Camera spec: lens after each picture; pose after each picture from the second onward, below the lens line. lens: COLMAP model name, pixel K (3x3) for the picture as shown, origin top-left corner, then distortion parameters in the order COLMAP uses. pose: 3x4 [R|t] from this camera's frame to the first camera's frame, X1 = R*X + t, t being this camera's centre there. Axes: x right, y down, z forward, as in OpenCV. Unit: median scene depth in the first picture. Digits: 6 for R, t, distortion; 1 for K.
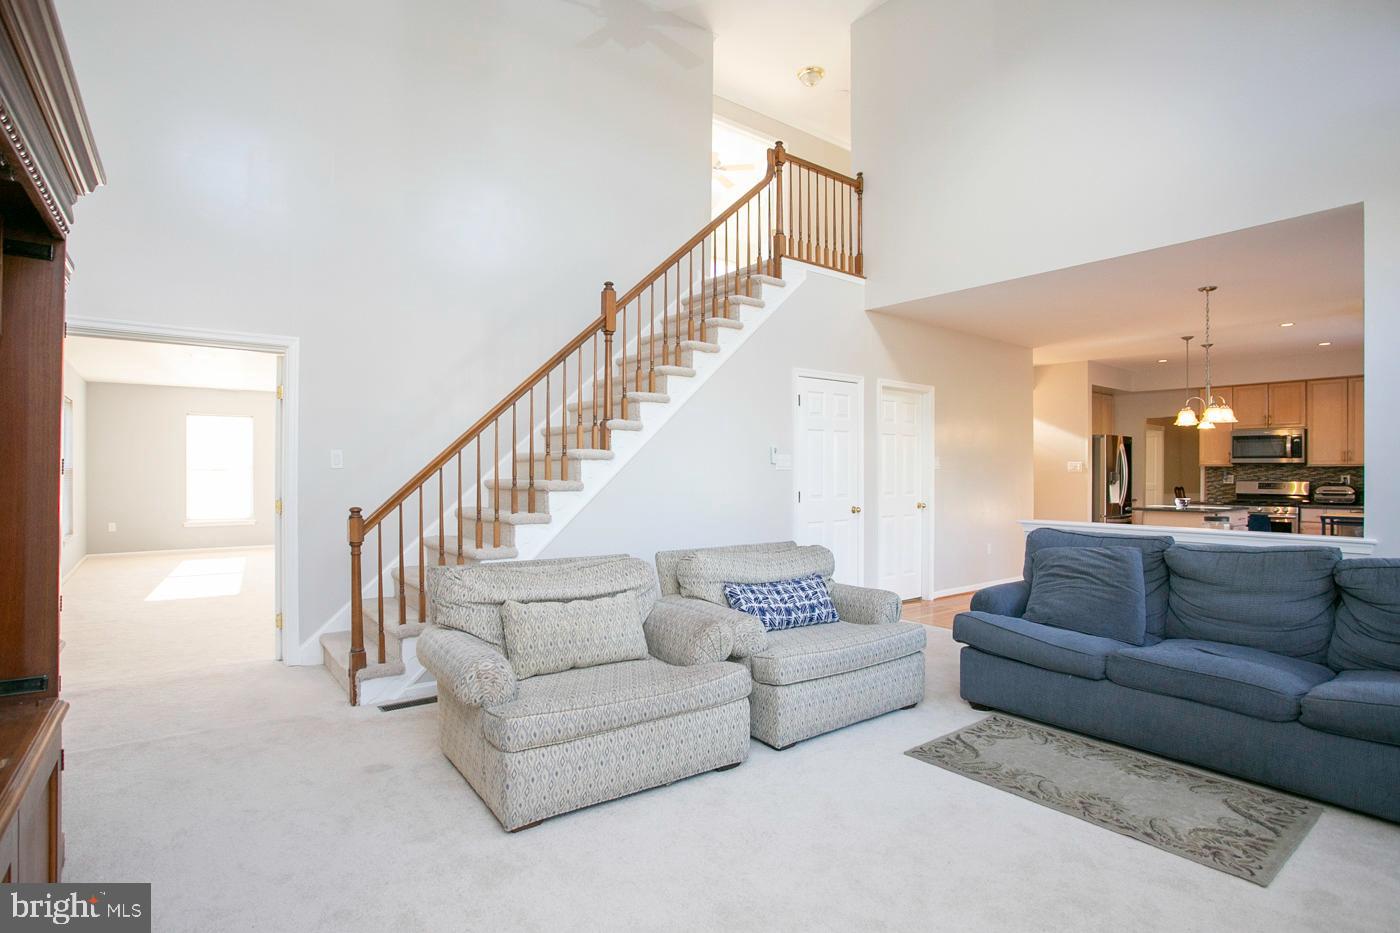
lens RADIAL K [[687.8, 0, 699.7], [0, 687.8, 466.2], [0, 0, 1]] dist [-0.054287, 0.008020]
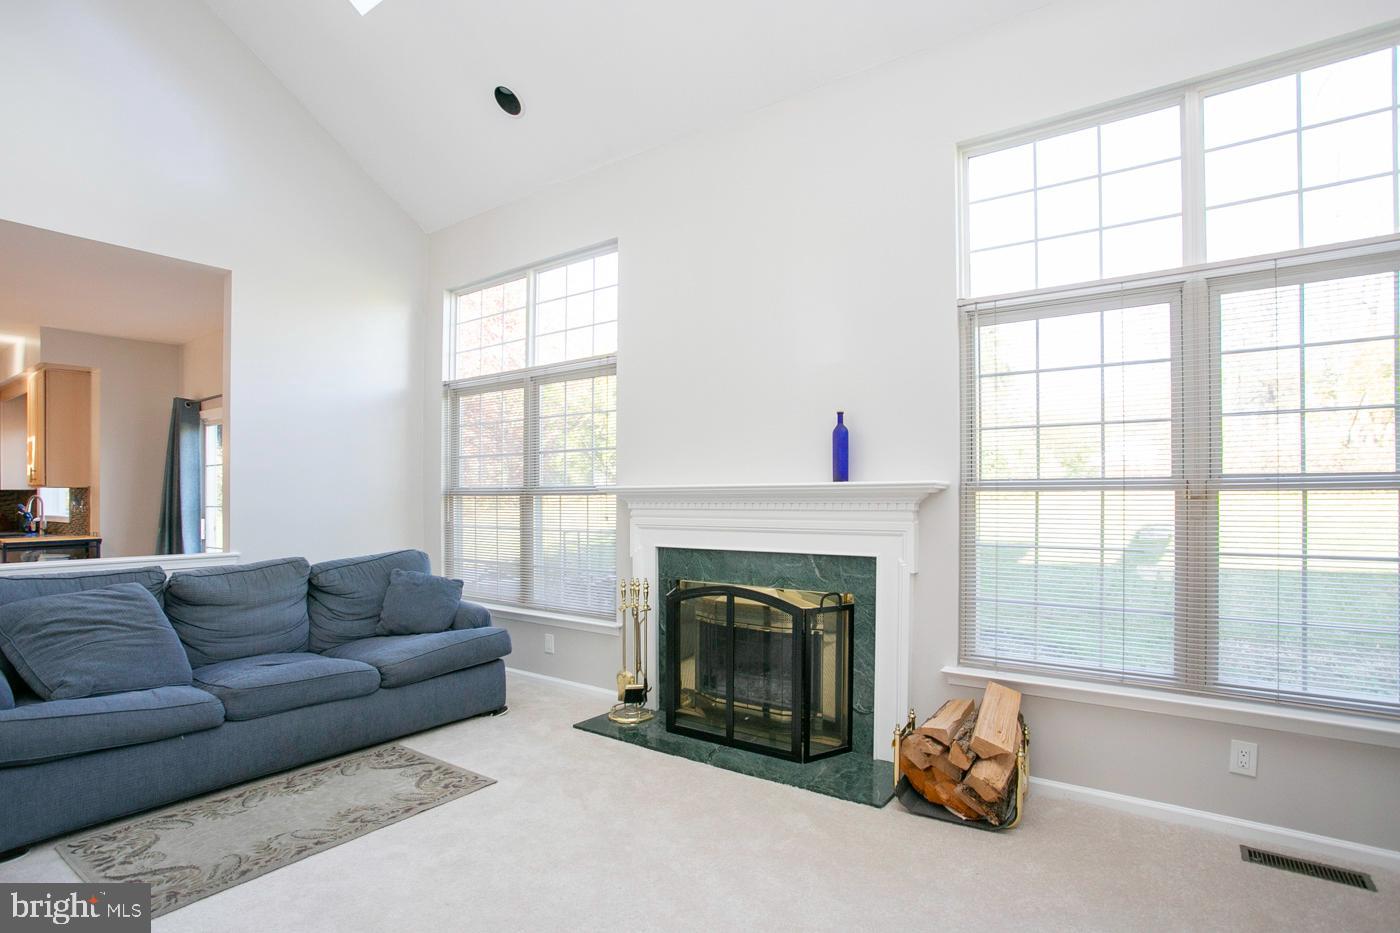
lens RADIAL K [[687.8, 0, 665.1], [0, 687.8, 502.2], [0, 0, 1]] dist [-0.054287, 0.008020]
pose [[-0.276973, -0.008563, 0.960840, -0.439065], [-0.008384, 0.999944, 0.006495, 0.005659], [-0.960841, -0.006257, -0.277029, 0.677227]]
